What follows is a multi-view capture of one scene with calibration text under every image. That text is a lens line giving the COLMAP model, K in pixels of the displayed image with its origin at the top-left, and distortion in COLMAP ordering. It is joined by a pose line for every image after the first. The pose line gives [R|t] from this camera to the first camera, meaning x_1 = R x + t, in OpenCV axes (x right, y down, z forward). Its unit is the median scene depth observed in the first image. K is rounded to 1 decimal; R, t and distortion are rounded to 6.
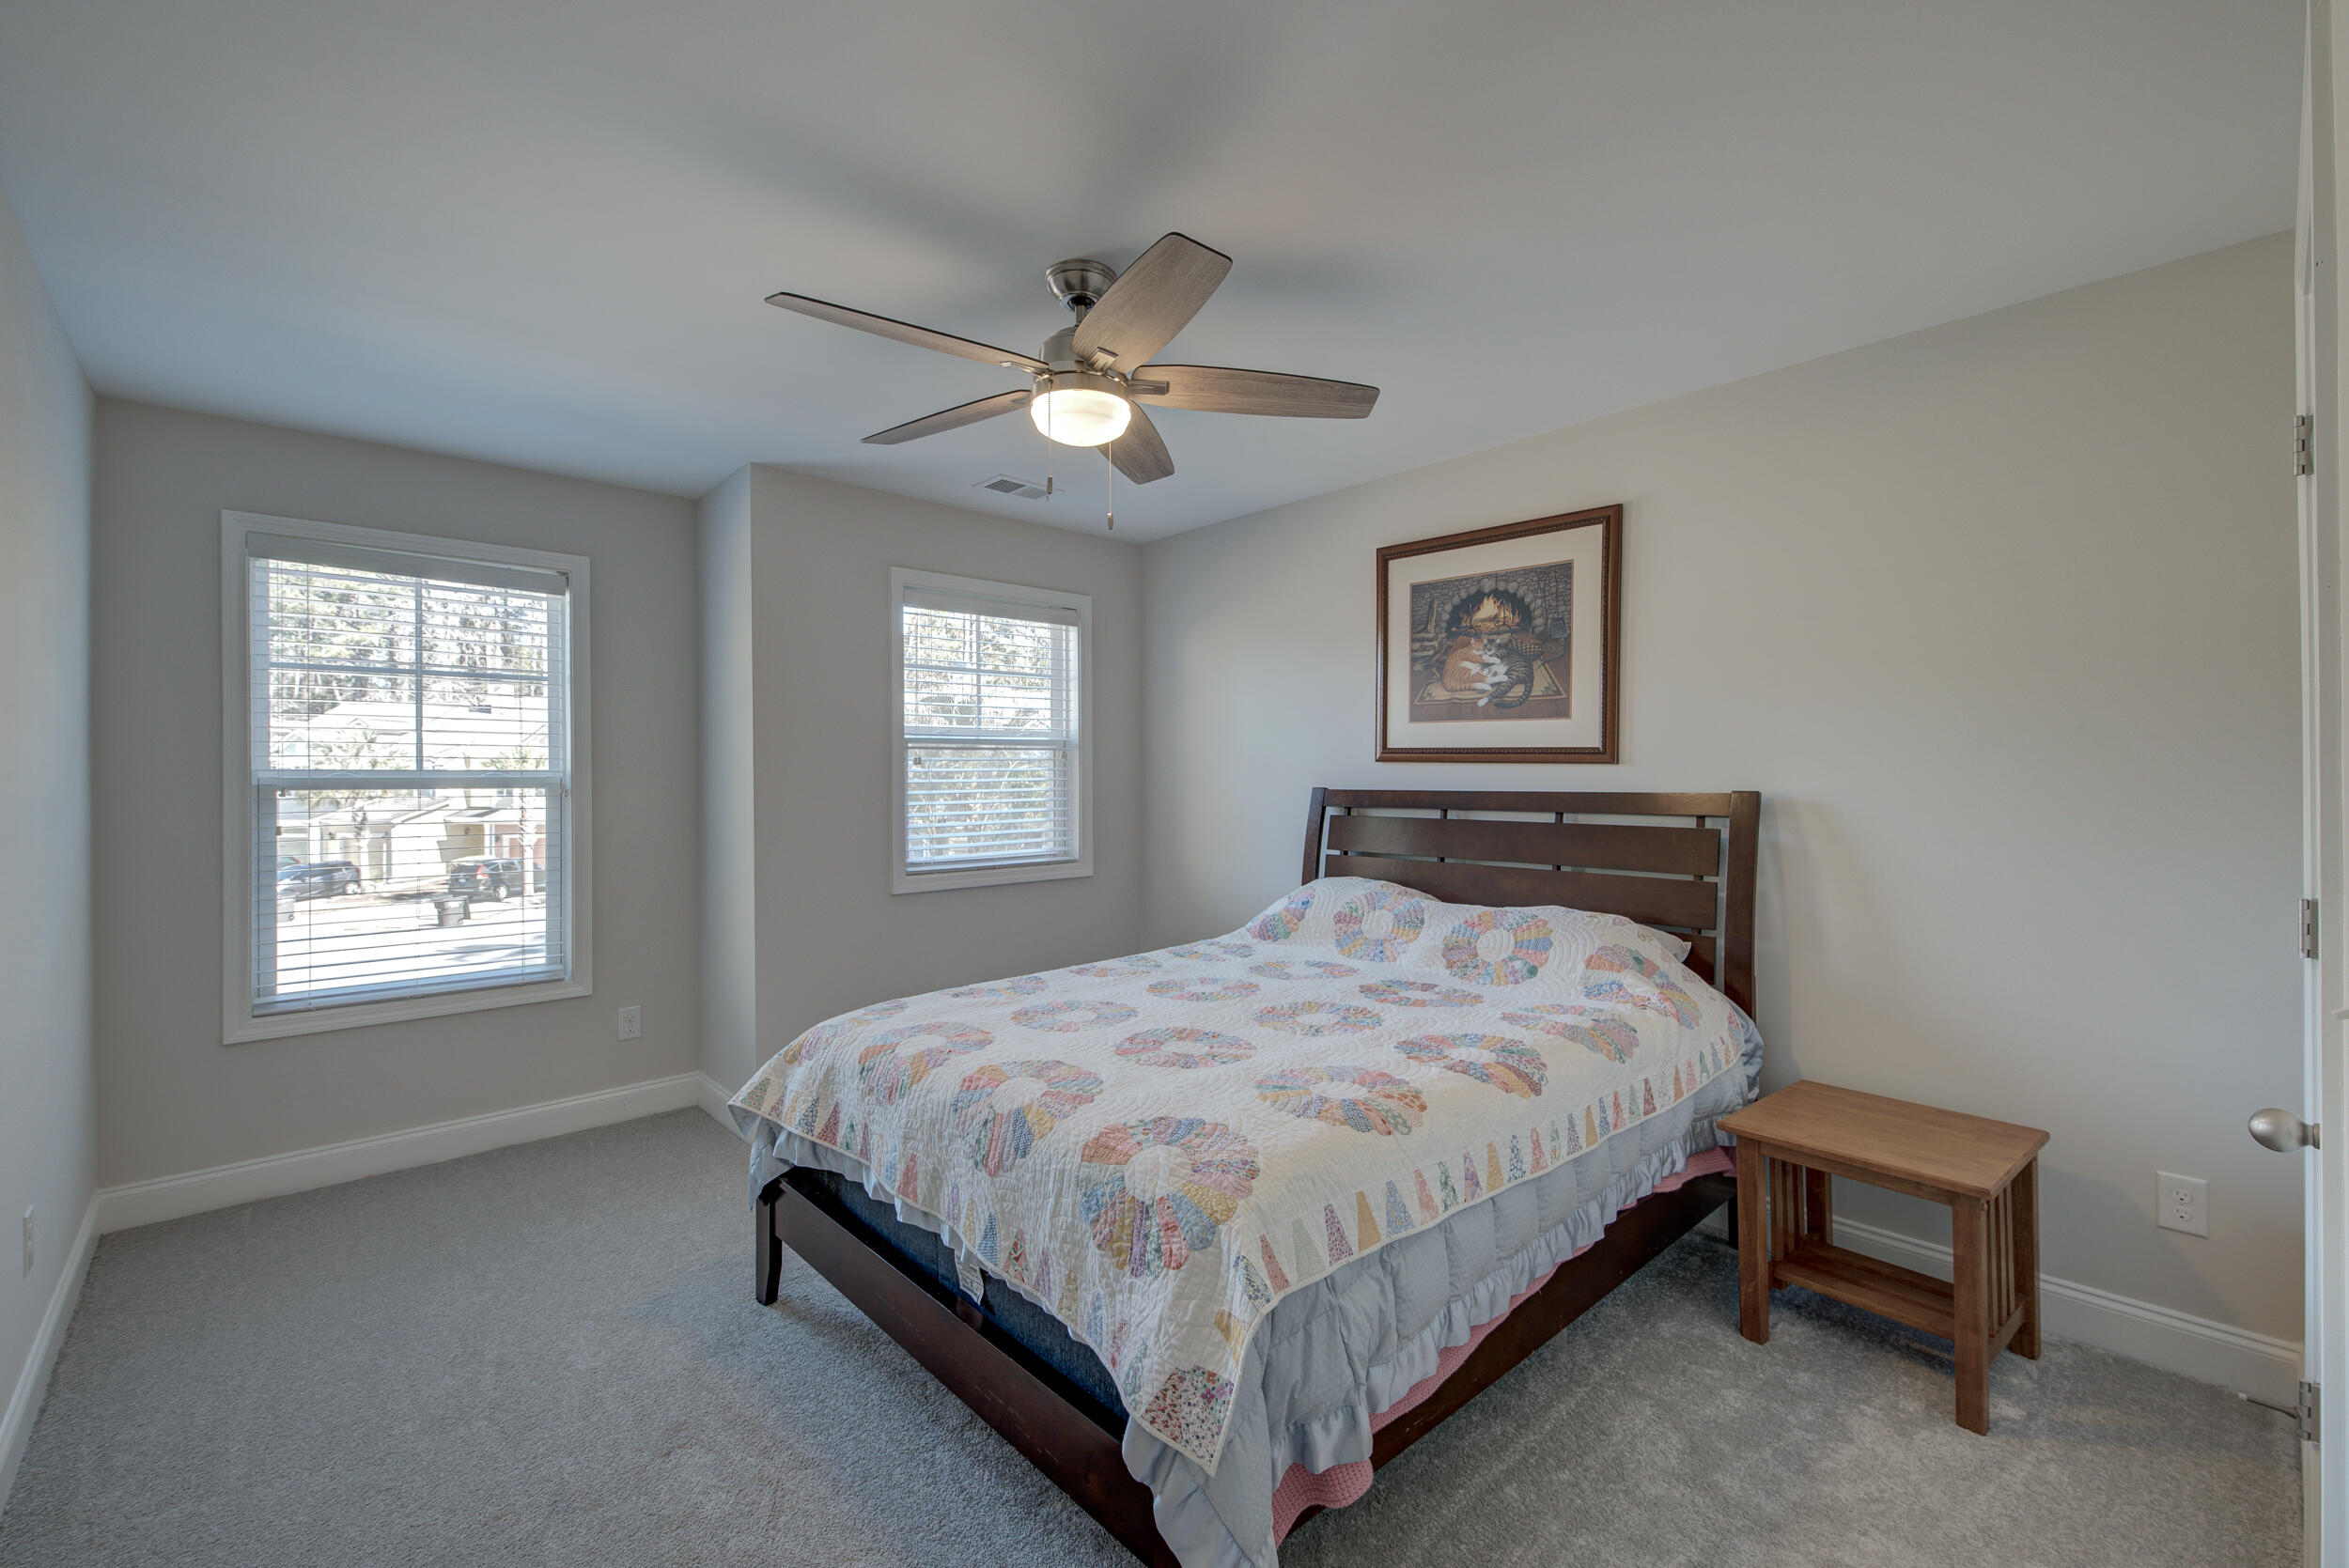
lens RADIAL K [[994.6, 0, 1180.3], [0, 994.6, 759.2], [0, 0, 1]] dist [0.000521, 0.000055]
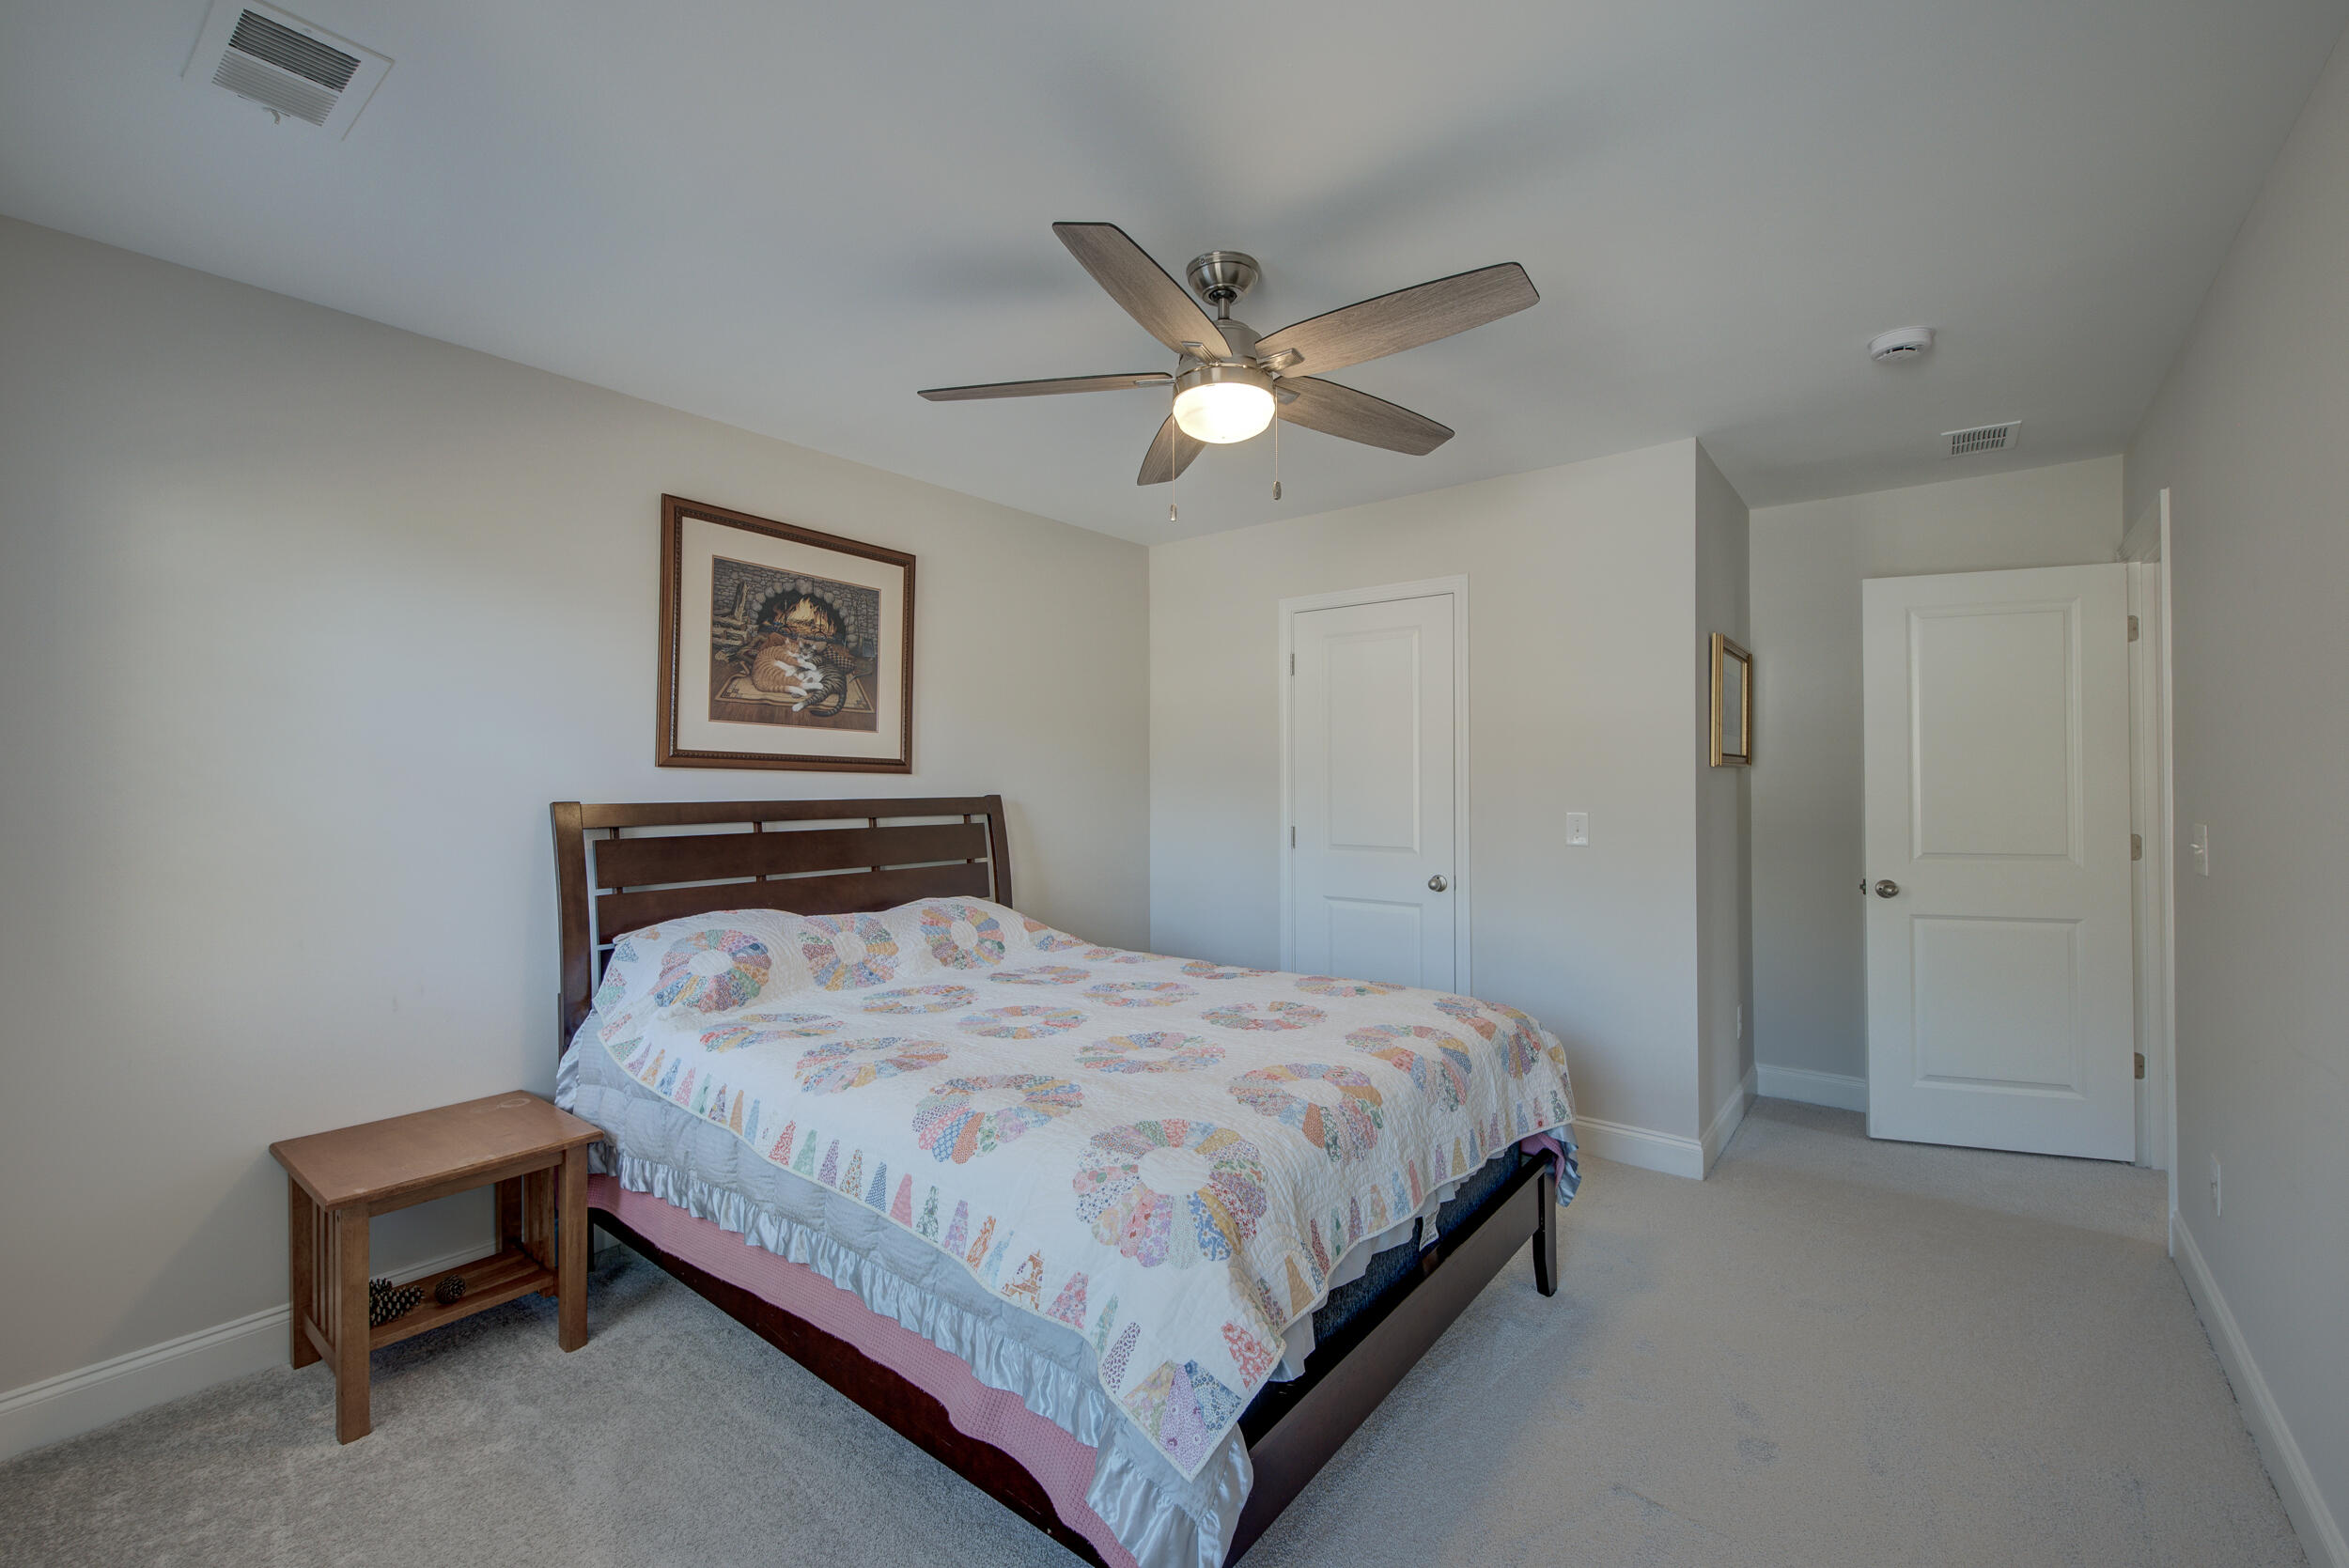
lens RADIAL K [[994.6, 0, 1180.3], [0, 994.6, 759.2], [0, 0, 1]] dist [0.000521, 0.000055]
pose [[-0.181933, 0.025210, 0.982988, -0.706221], [-0.012986, 0.999523, -0.028037, 0.014657], [-0.983225, -0.017866, -0.181518, 0.815930]]
